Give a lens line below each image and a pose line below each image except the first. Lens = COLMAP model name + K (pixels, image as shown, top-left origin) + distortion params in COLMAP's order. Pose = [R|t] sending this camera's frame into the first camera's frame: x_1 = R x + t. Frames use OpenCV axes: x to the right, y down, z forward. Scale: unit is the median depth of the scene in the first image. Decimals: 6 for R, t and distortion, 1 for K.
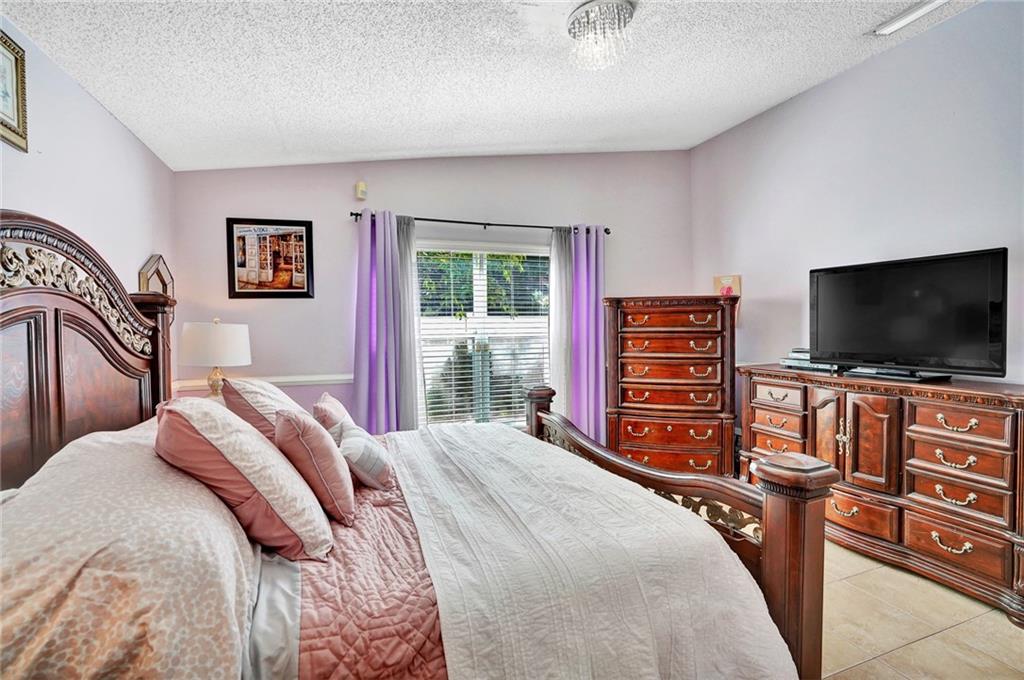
lens RADIAL K [[476.2, 0, 514.5], [0, 476.2, 339.2], [0, 0, 1]] dist [-0.068862, 0.025820]
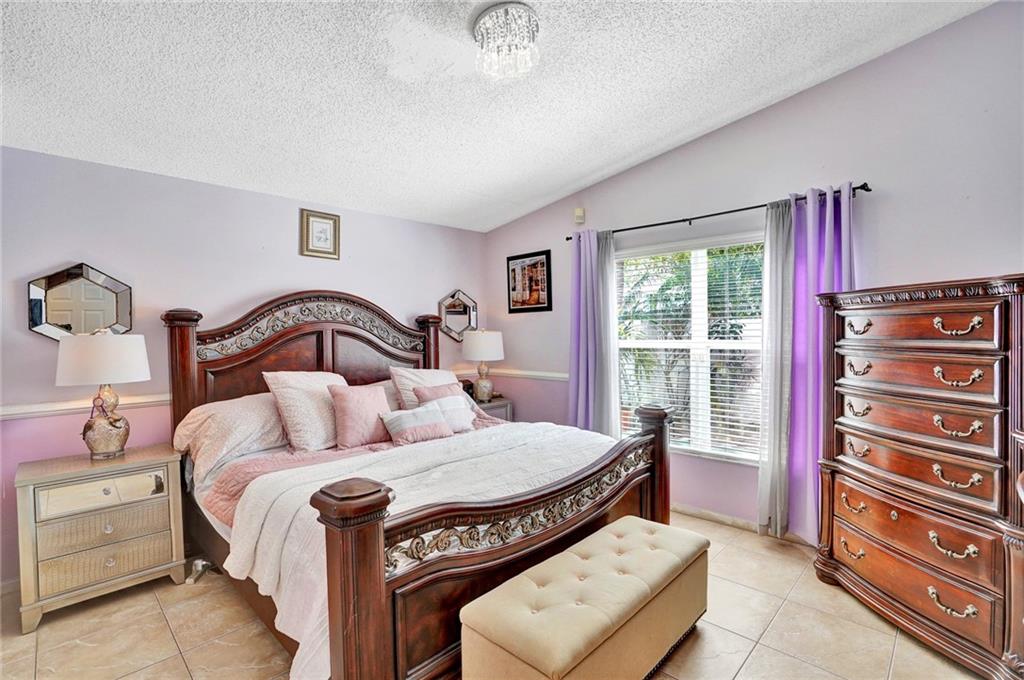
lens RADIAL K [[476.2, 0, 514.5], [0, 476.2, 339.2], [0, 0, 1]] dist [-0.068862, 0.025820]
pose [[0.432248, 0.019912, -0.901535, 0.688570], [-0.016881, 0.999760, 0.013988, -0.028364], [0.901597, 0.009172, 0.432480, 0.372136]]
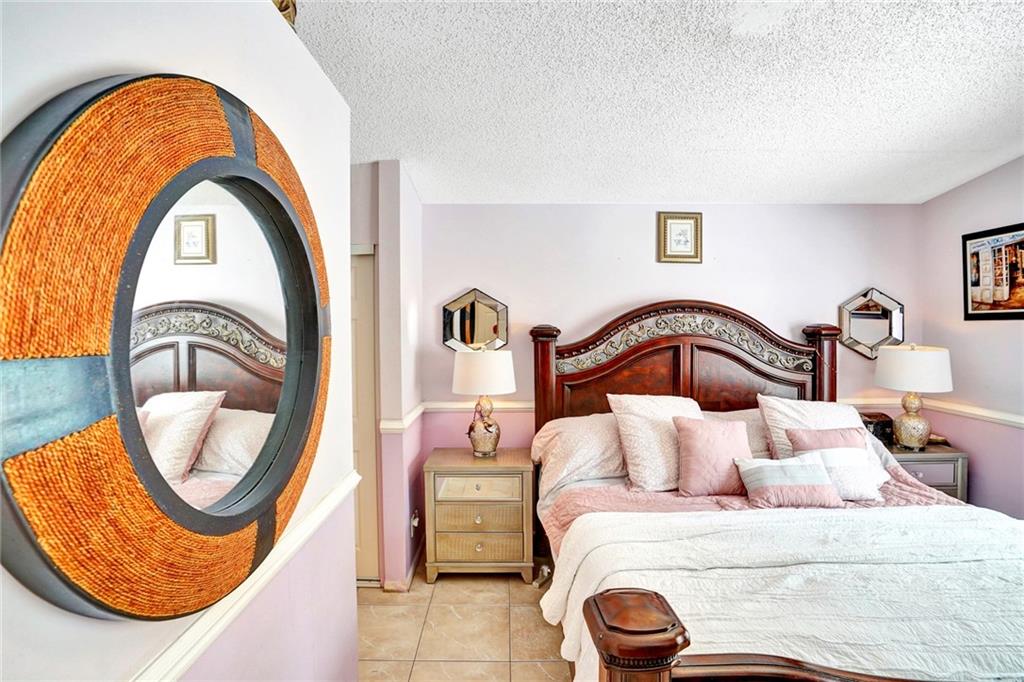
lens RADIAL K [[491.8, 0, 498.4], [0, 491.8, 325.9], [0, 0, 1]] dist [-0.063239, 0.025305]
pose [[-0.356361, 0.020200, -0.934130, 0.593055], [-0.016585, 0.999472, 0.027940, -0.084817], [0.934201, 0.025449, -0.355838, 0.446220]]
